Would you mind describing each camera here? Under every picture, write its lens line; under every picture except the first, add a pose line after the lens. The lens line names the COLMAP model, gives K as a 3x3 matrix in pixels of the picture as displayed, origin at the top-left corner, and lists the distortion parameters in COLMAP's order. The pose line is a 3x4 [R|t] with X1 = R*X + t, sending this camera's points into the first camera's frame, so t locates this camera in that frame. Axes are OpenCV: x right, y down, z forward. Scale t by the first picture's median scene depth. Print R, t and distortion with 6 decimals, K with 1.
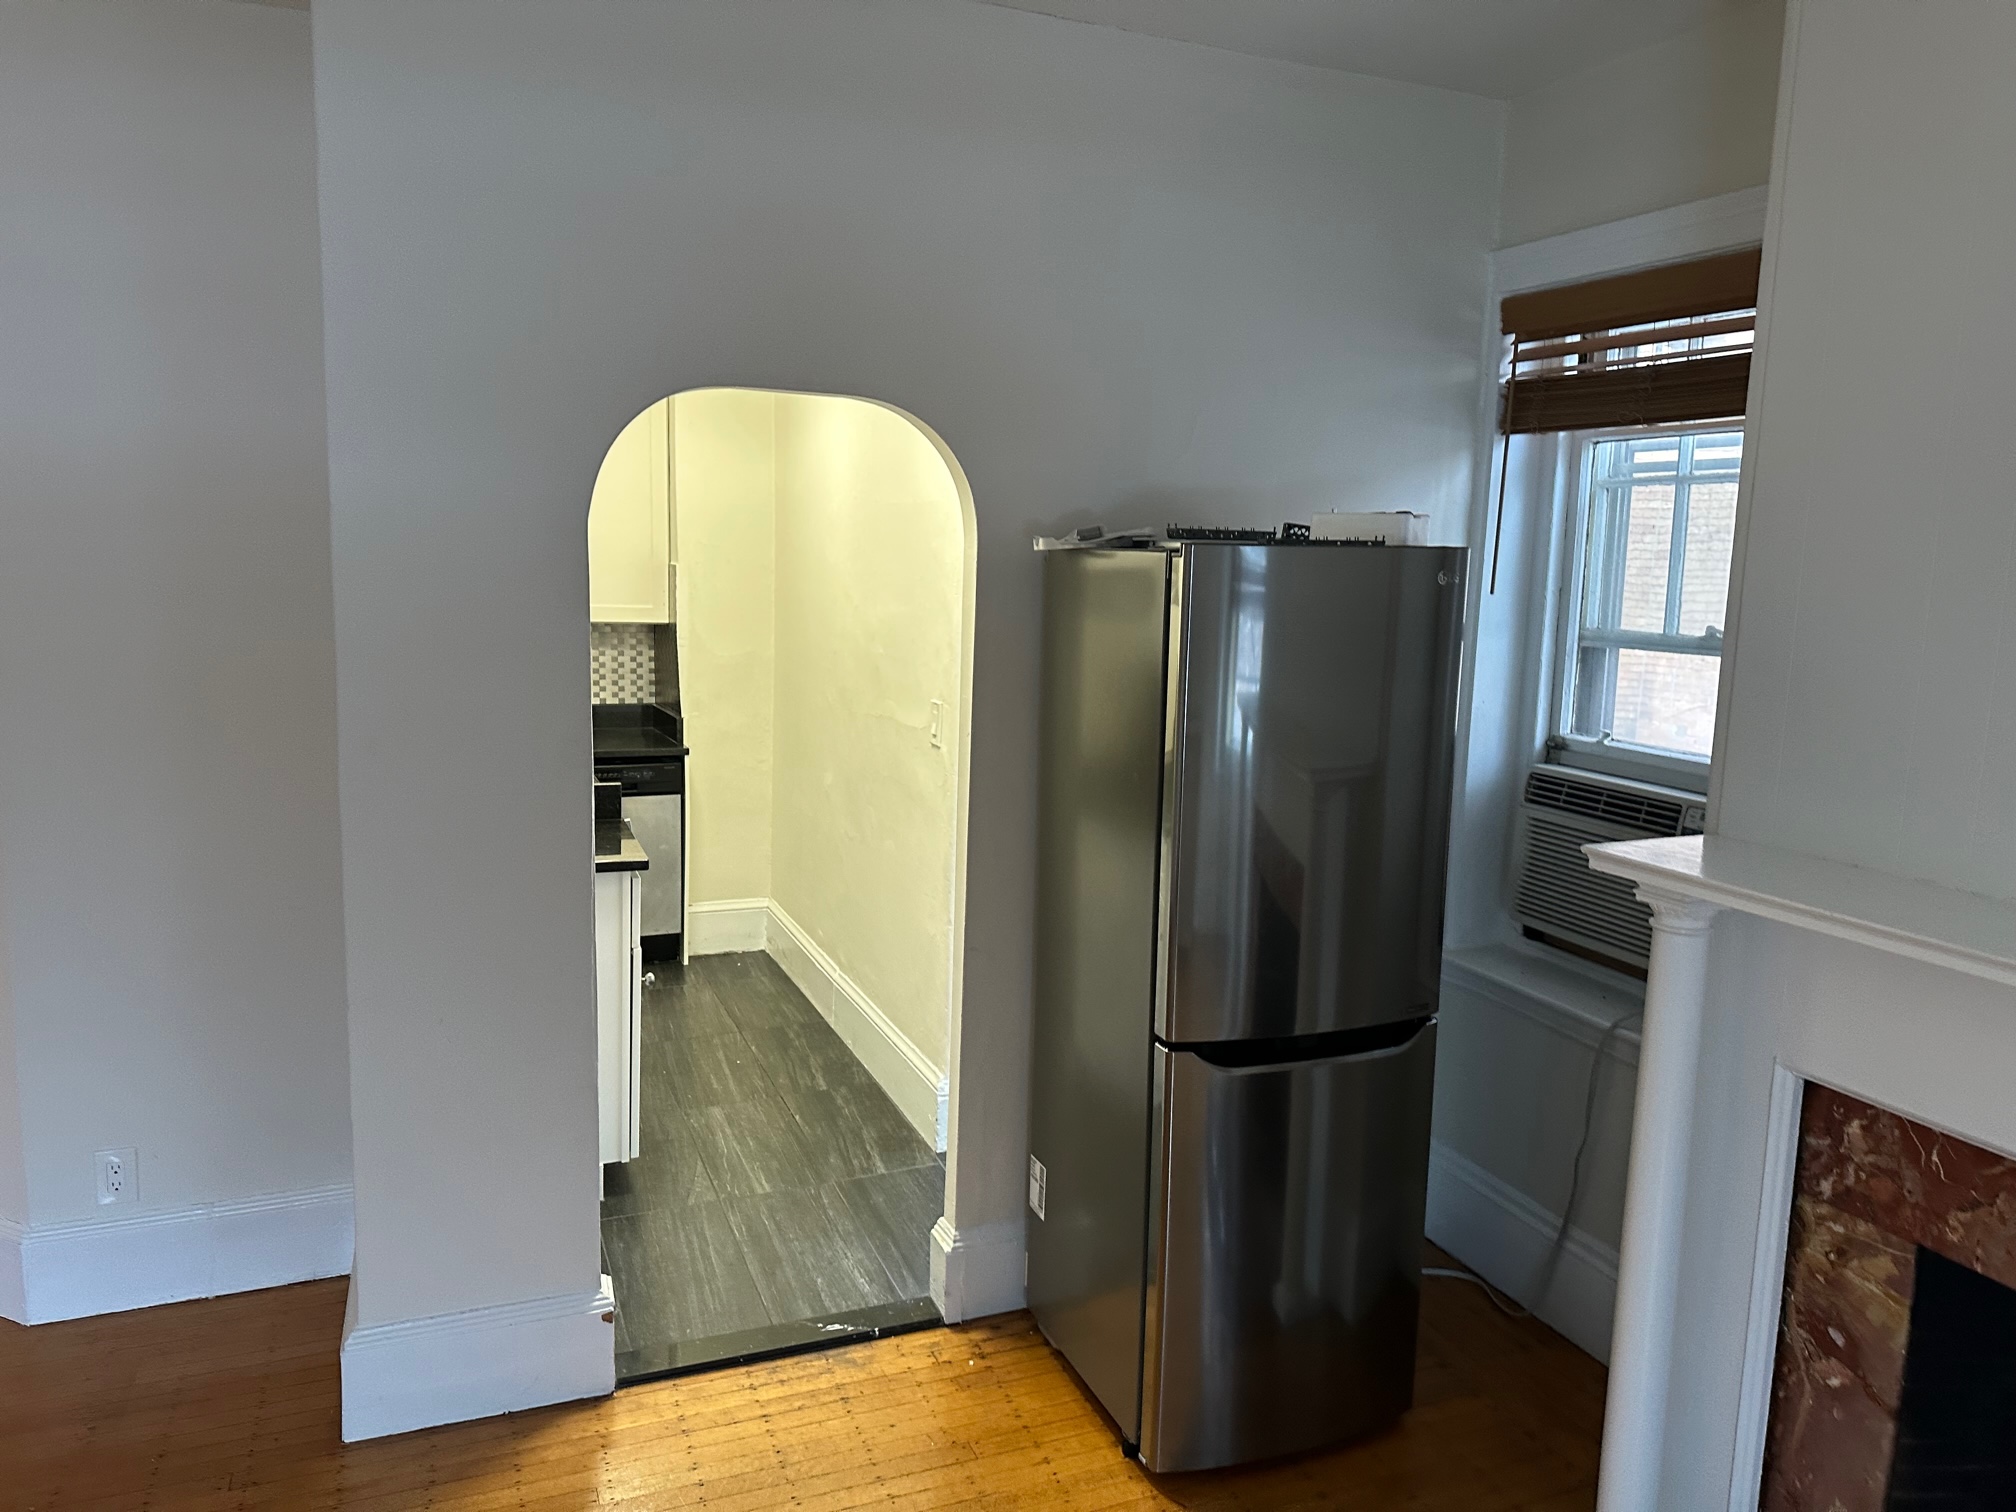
lens RADIAL K [[1414.8, 0, 998.3], [0, 1414.8, 741.2], [0, 0, 1]] dist [0.050462, -0.053200]
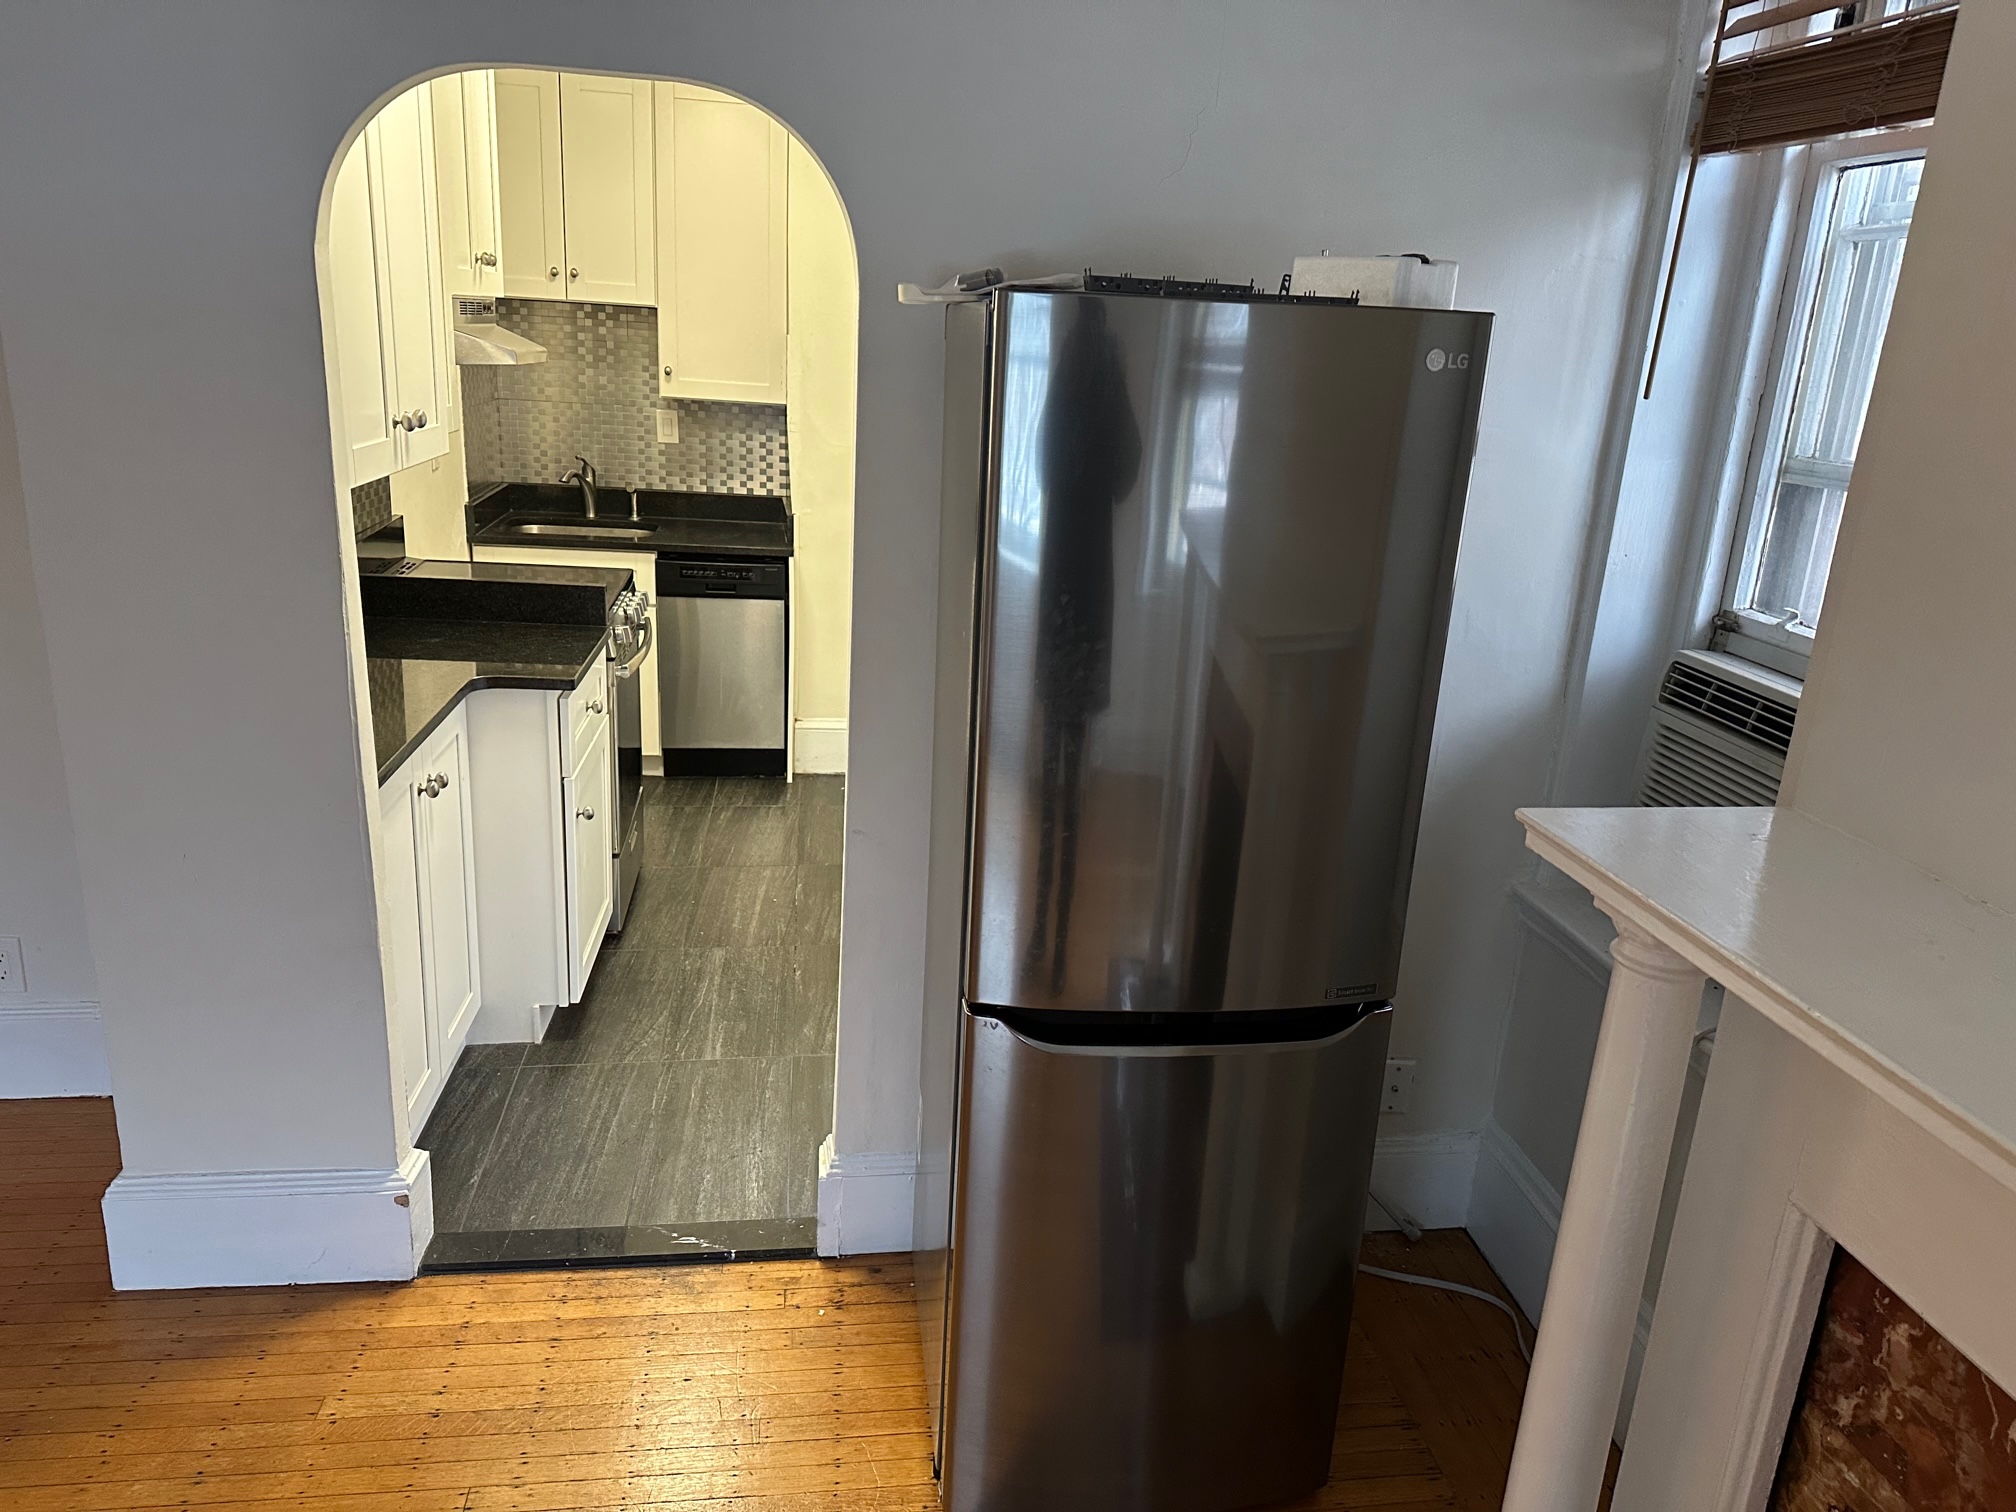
lens RADIAL K [[1401.8, 0, 1031.8], [0, 1401.8, 765.3], [0, 0, 1]] dist [0.044226, -0.043405]
pose [[0.971564, 0.097757, -0.215656, 0.250210], [-0.063552, 0.985035, 0.160209, -0.021878], [0.228090, -0.141948, 0.963237, 0.276430]]
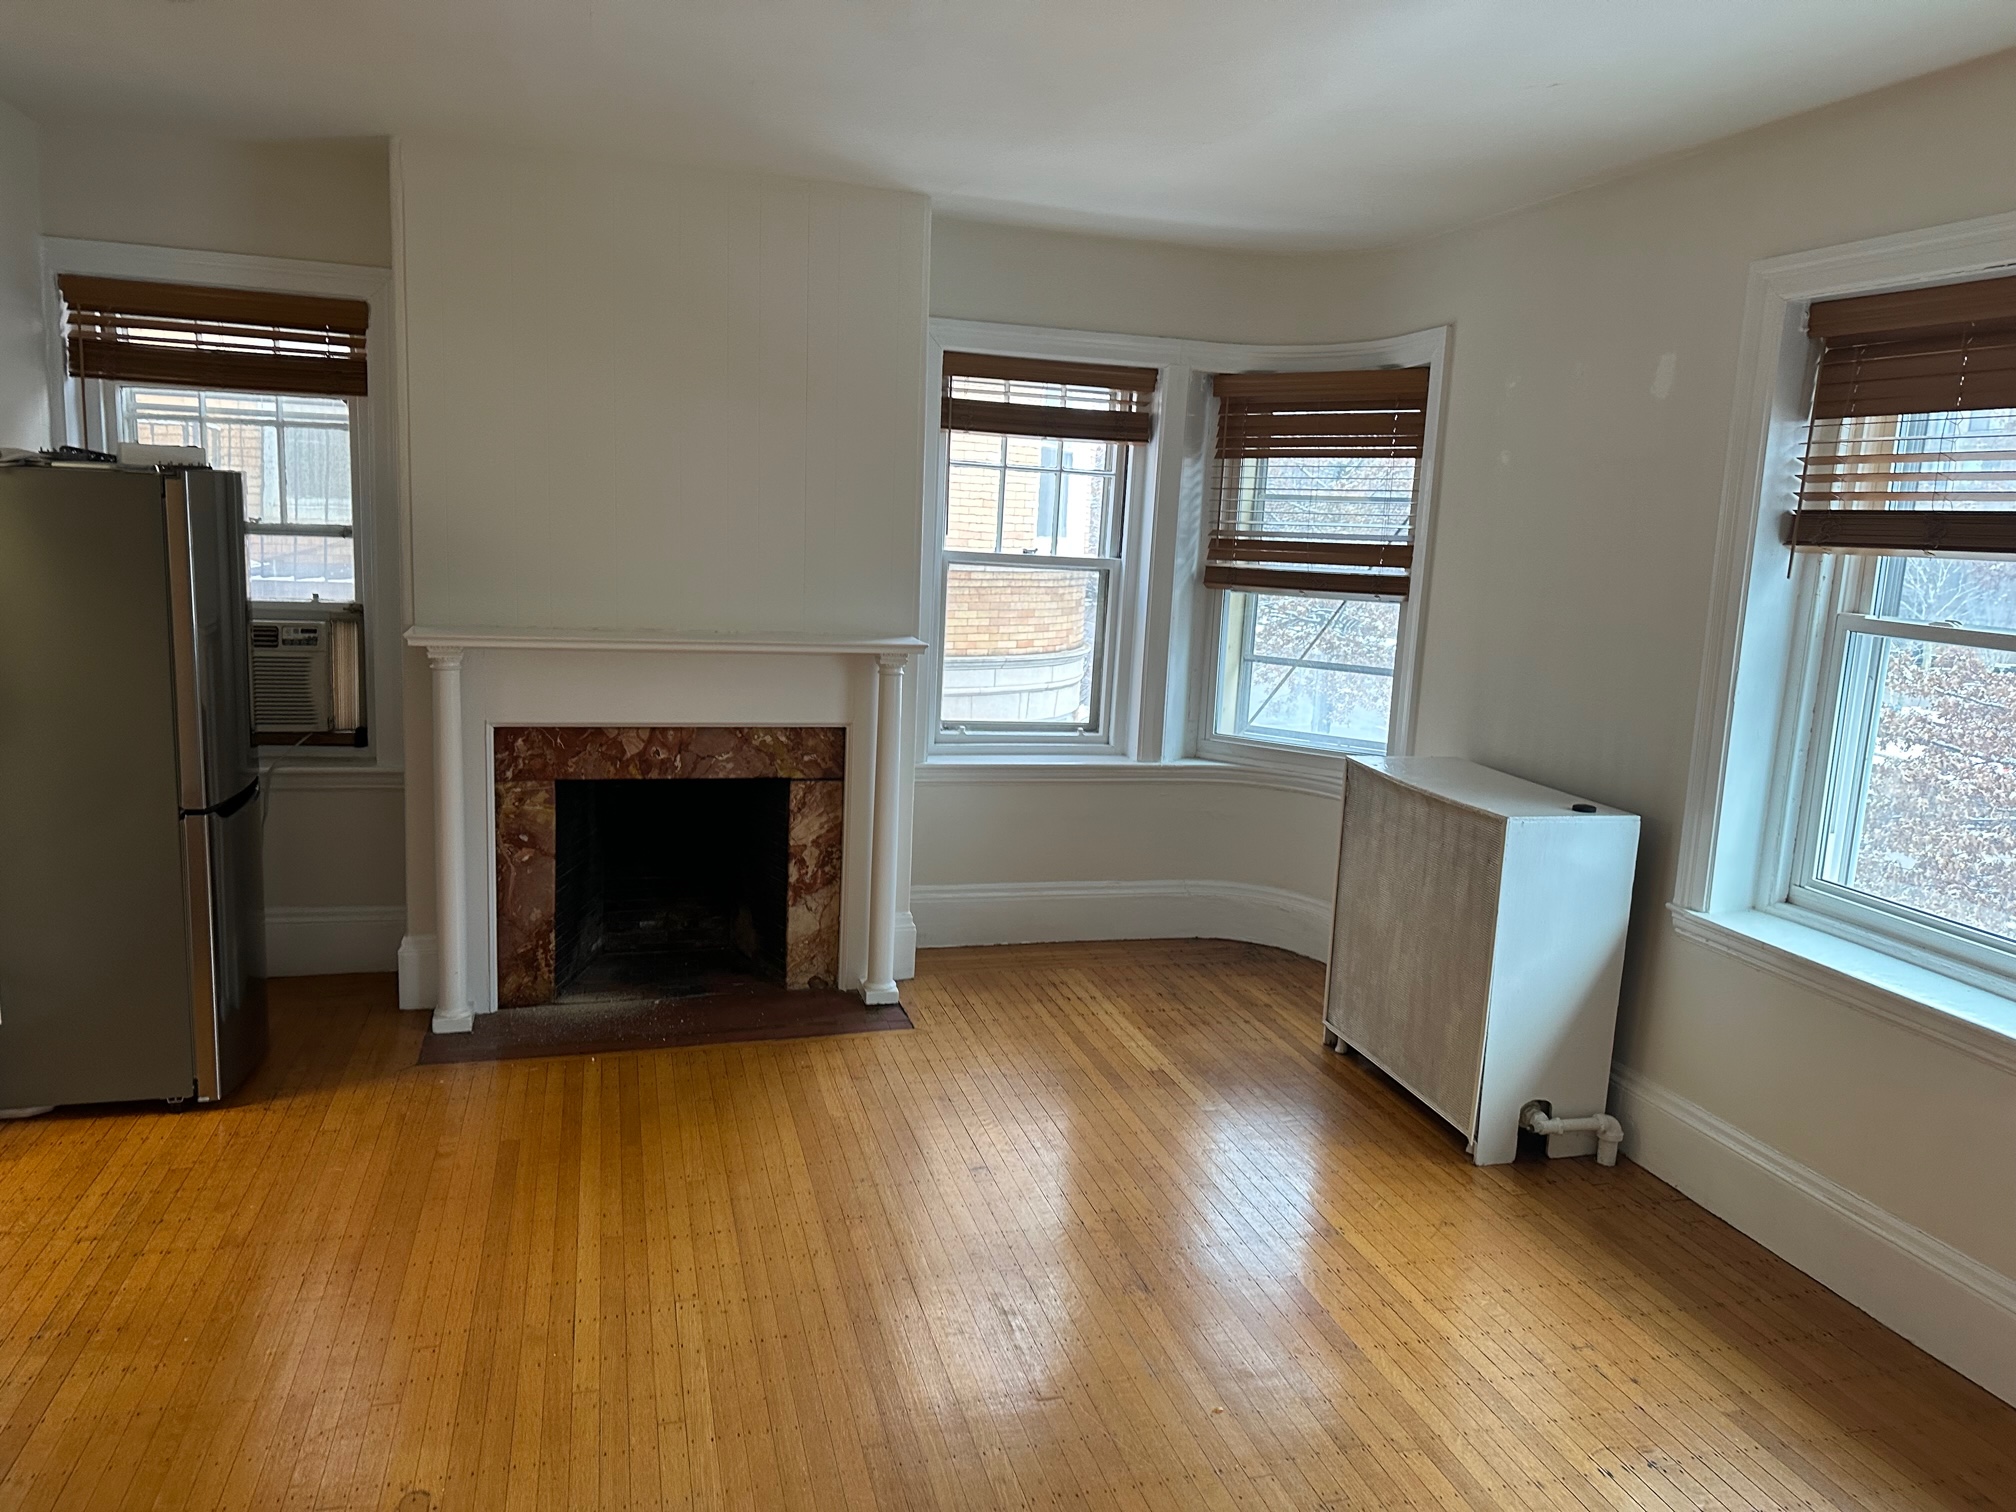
lens RADIAL K [[1403.1, 0, 1010.4], [0, 1403.1, 739.0], [0, 0, 1]] dist [0.146978, -0.176107]
pose [[0.103330, -0.180336, 0.978162, -1.062733], [0.096047, 0.980640, 0.170647, -0.029466], [-0.989999, 0.076316, 0.118650, -0.018556]]
